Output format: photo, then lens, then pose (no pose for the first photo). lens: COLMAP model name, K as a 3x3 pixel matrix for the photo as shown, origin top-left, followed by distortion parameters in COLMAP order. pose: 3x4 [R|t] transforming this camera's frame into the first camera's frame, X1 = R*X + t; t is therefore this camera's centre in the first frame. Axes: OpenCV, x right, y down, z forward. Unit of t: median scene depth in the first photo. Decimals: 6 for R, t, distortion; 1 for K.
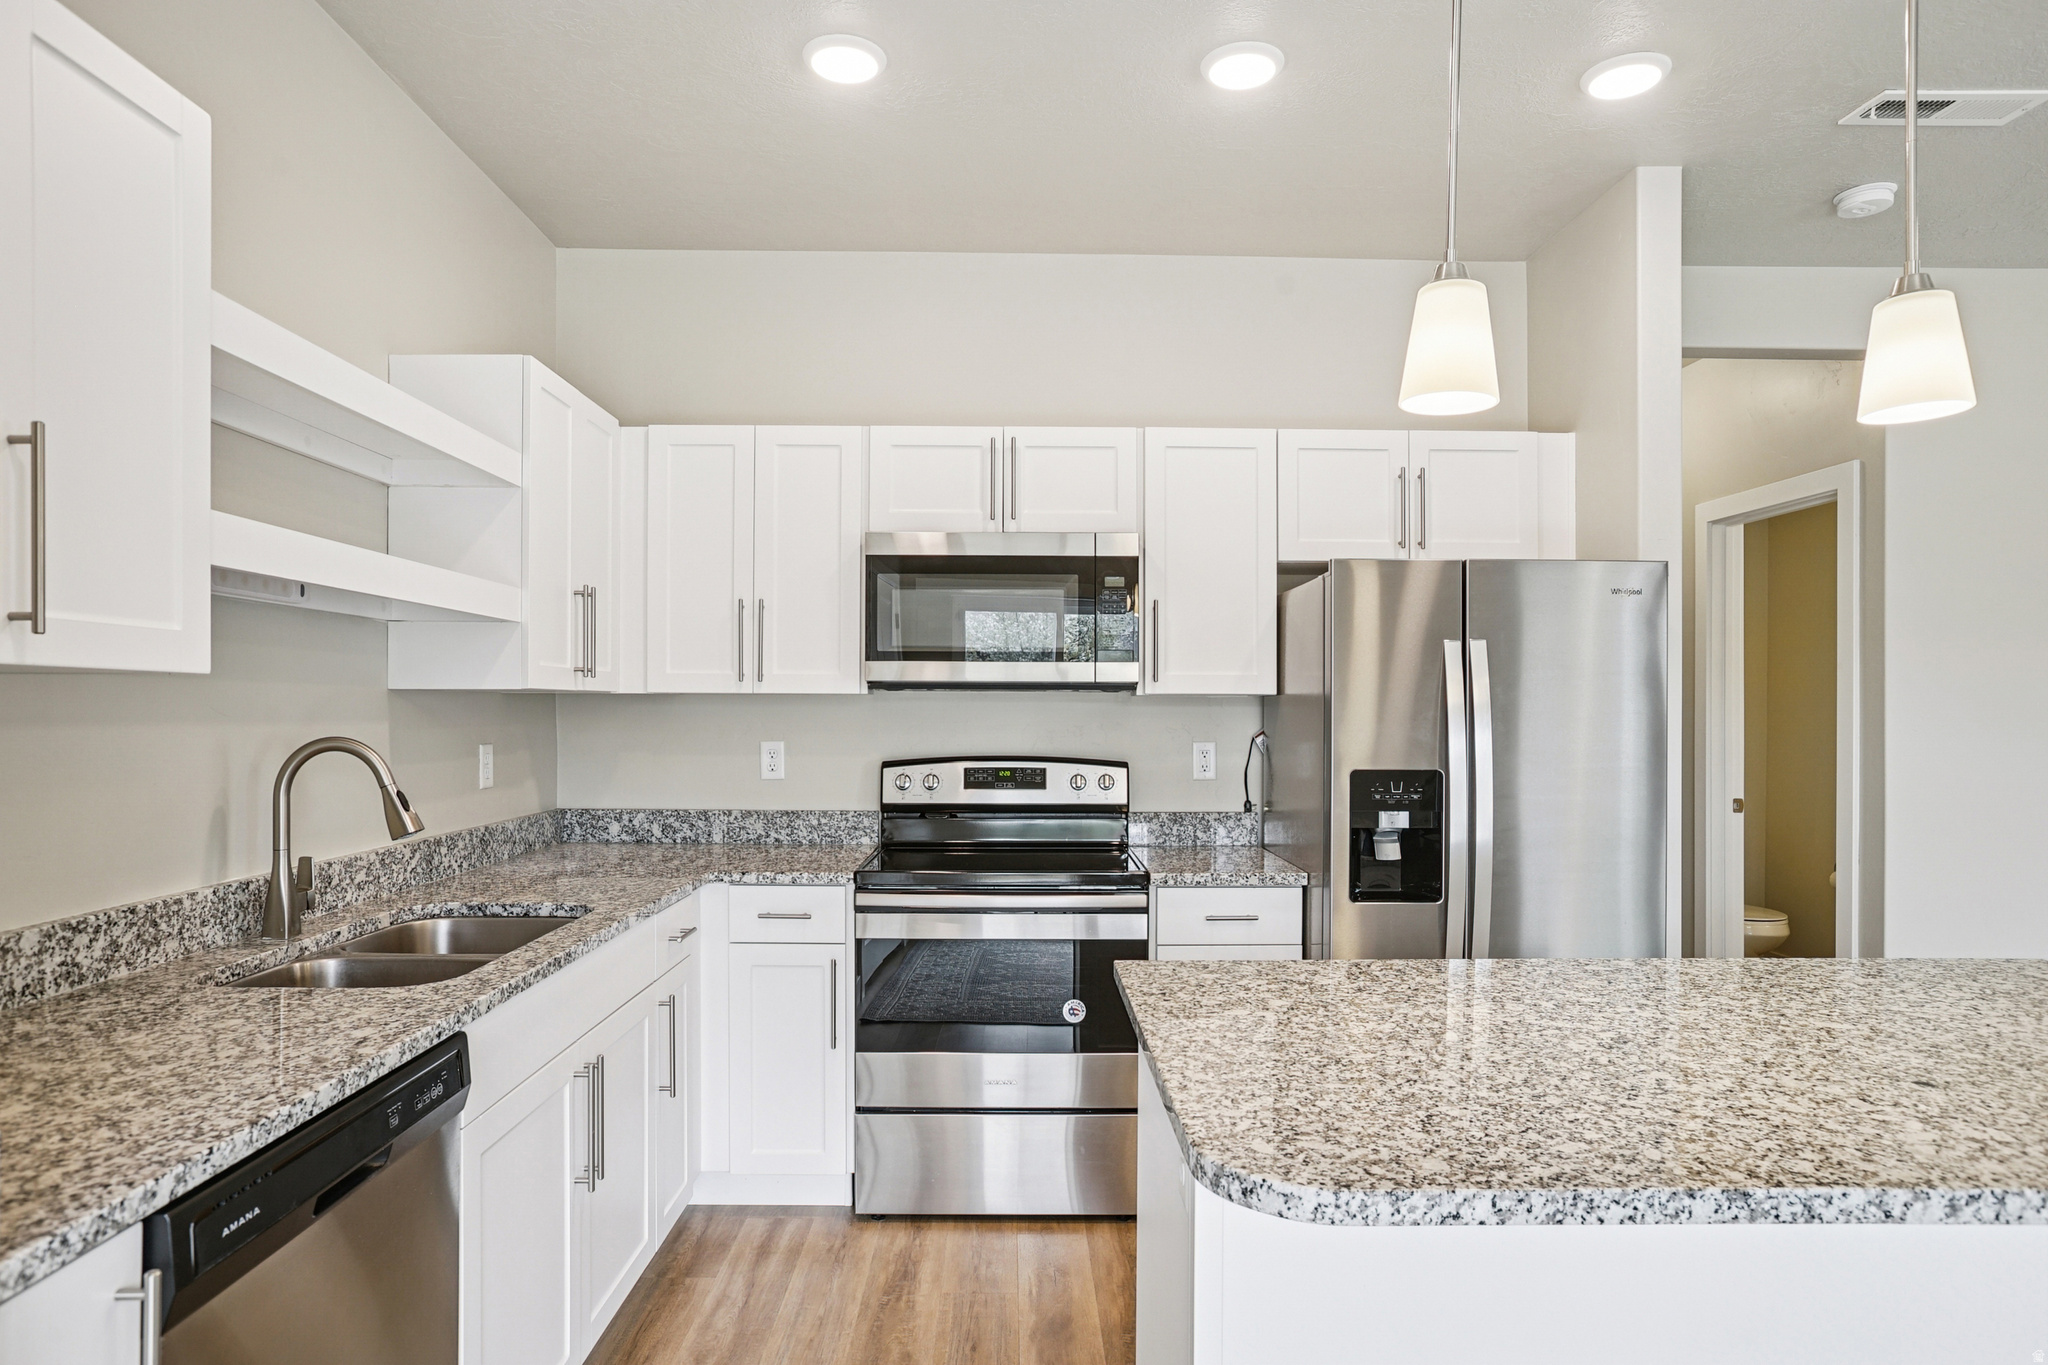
lens RADIAL K [[1175.3, 0, 1021.4], [0, 1175.3, 709.3], [0, 0, 1]] dist [-0.036871, 0.027500]
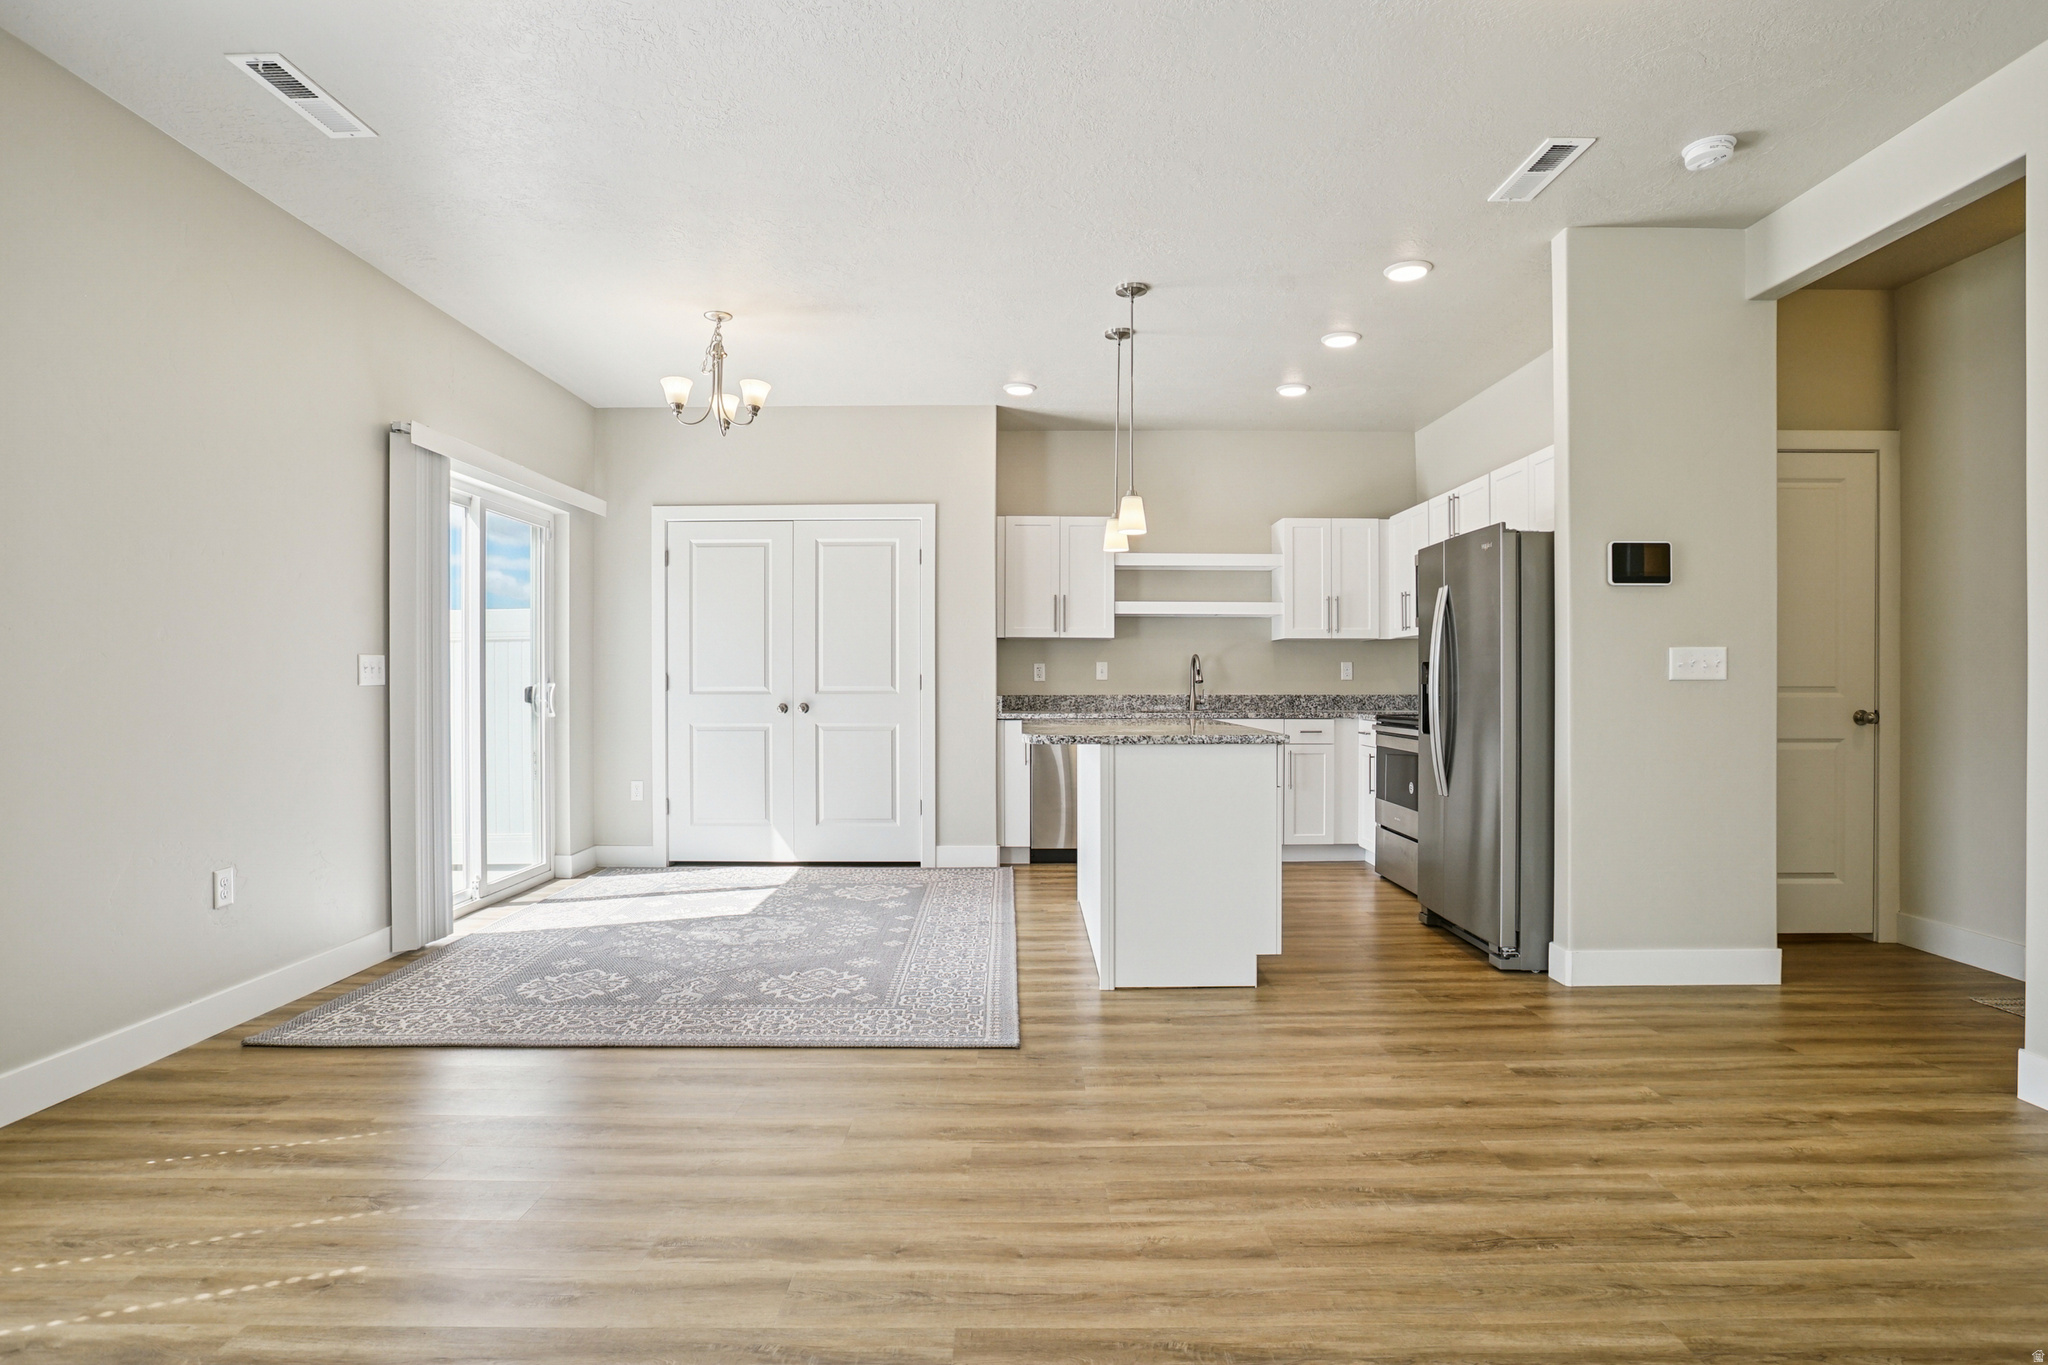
lens RADIAL K [[1033.8, 0, 1026.3], [0, 1033.8, 692.5], [0, 0, 1]] dist [-0.046716, 0.018304]
pose [[-0.006986, 0.007557, -0.999947, 1.796900], [-0.000029, 0.999971, 0.007557, 0.081239], [0.999976, 0.000082, -0.006986, 0.356689]]
